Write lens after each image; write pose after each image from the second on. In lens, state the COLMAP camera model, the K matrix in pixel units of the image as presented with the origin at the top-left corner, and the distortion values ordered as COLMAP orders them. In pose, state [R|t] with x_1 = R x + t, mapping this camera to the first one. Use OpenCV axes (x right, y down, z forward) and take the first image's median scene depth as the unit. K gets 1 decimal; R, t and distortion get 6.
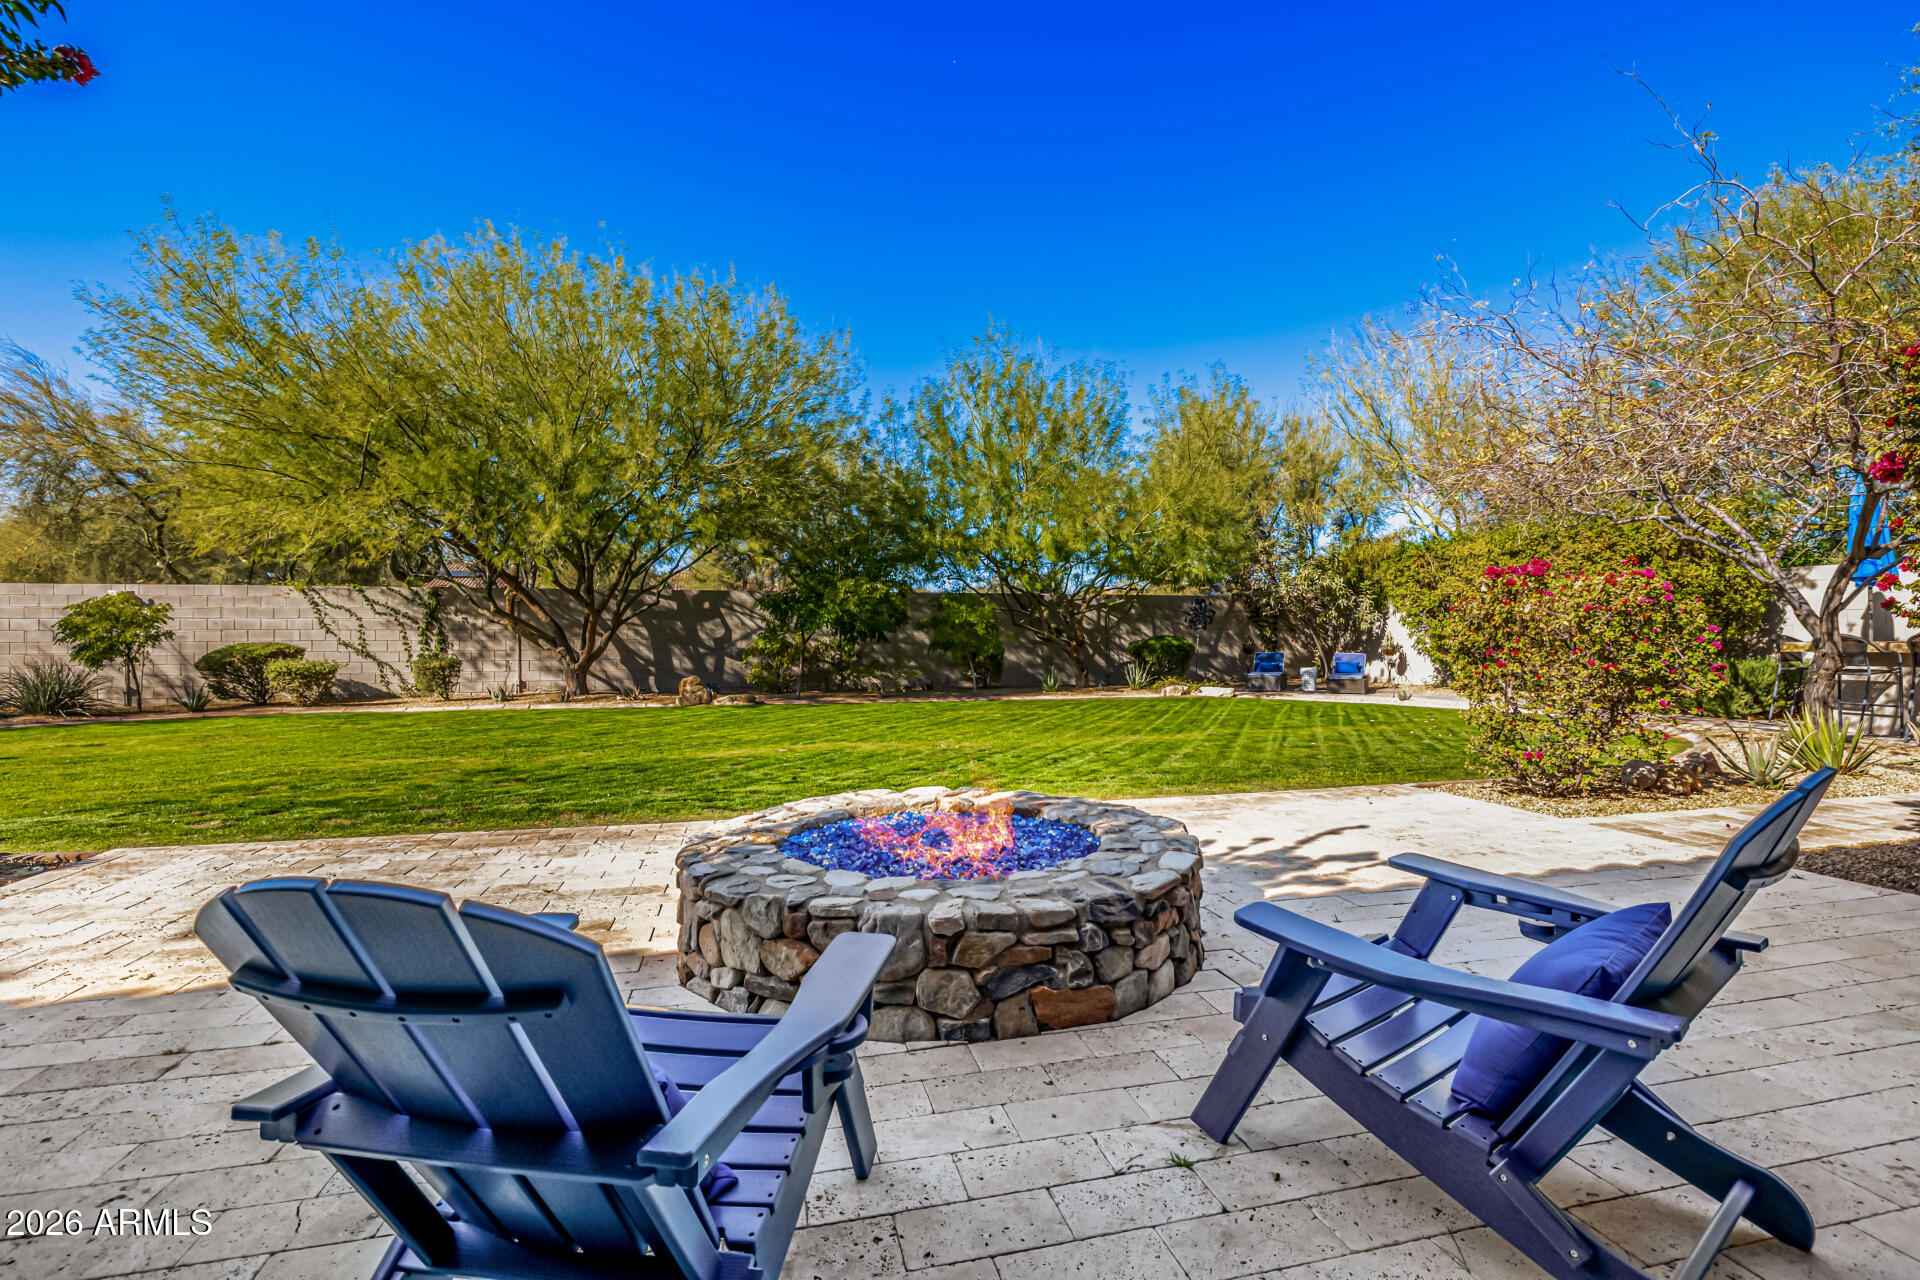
lens RADIAL K [[868.4, 0, 958.1], [0, 868.4, 638.9], [0, 0, 1]] dist [-0.000301, 0.000581]
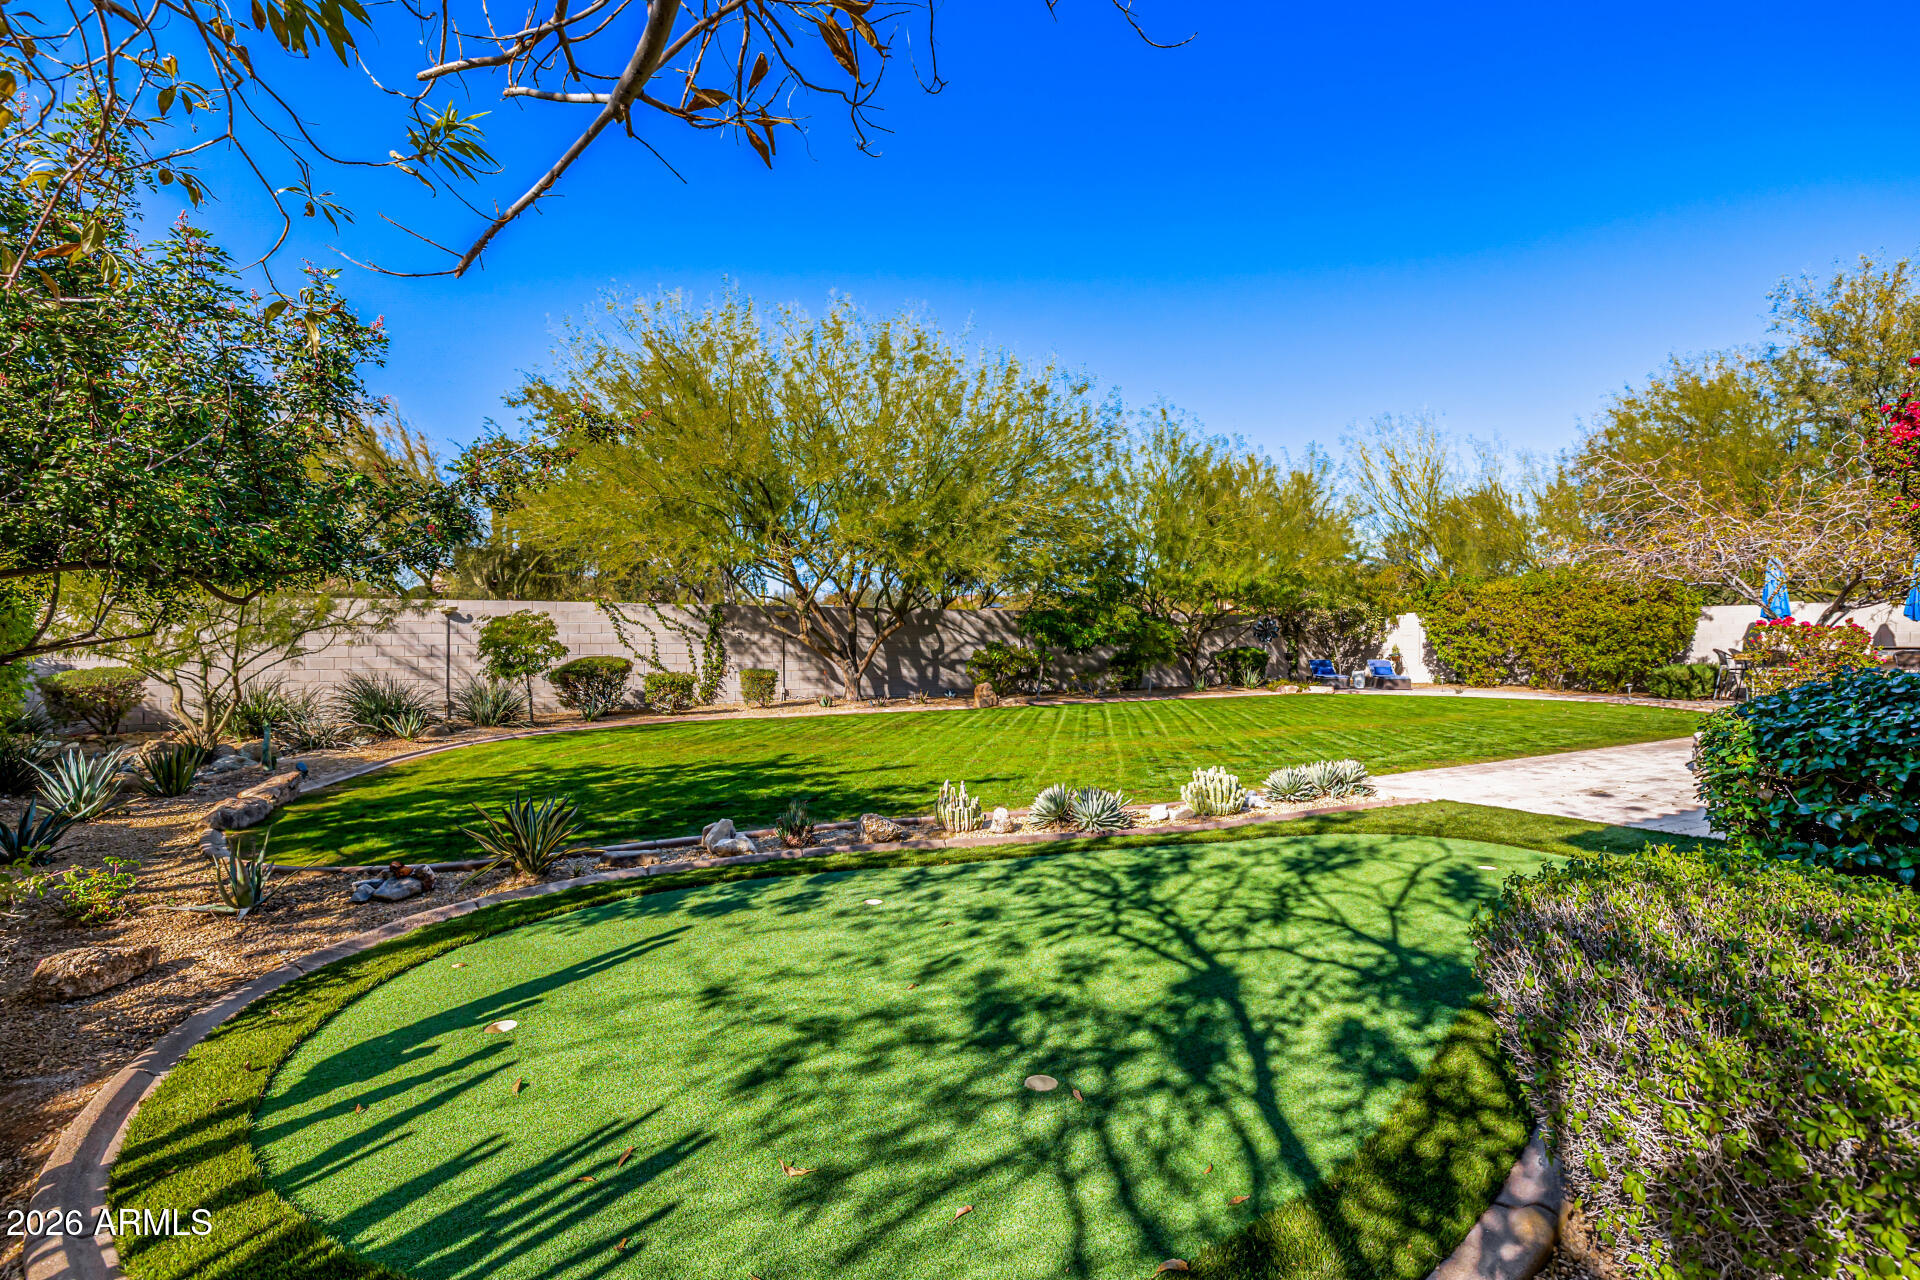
lens RADIAL K [[868.4, 0, 953.6], [0, 868.4, 642.4], [0, 0, 1]] dist [-0.000301, 0.000581]
pose [[0.961089, 0.000242, 0.276237, -0.661306], [0.000565, 0.999996, -0.002844, -0.009611], [-0.276237, 0.002889, 0.961085, -0.140070]]
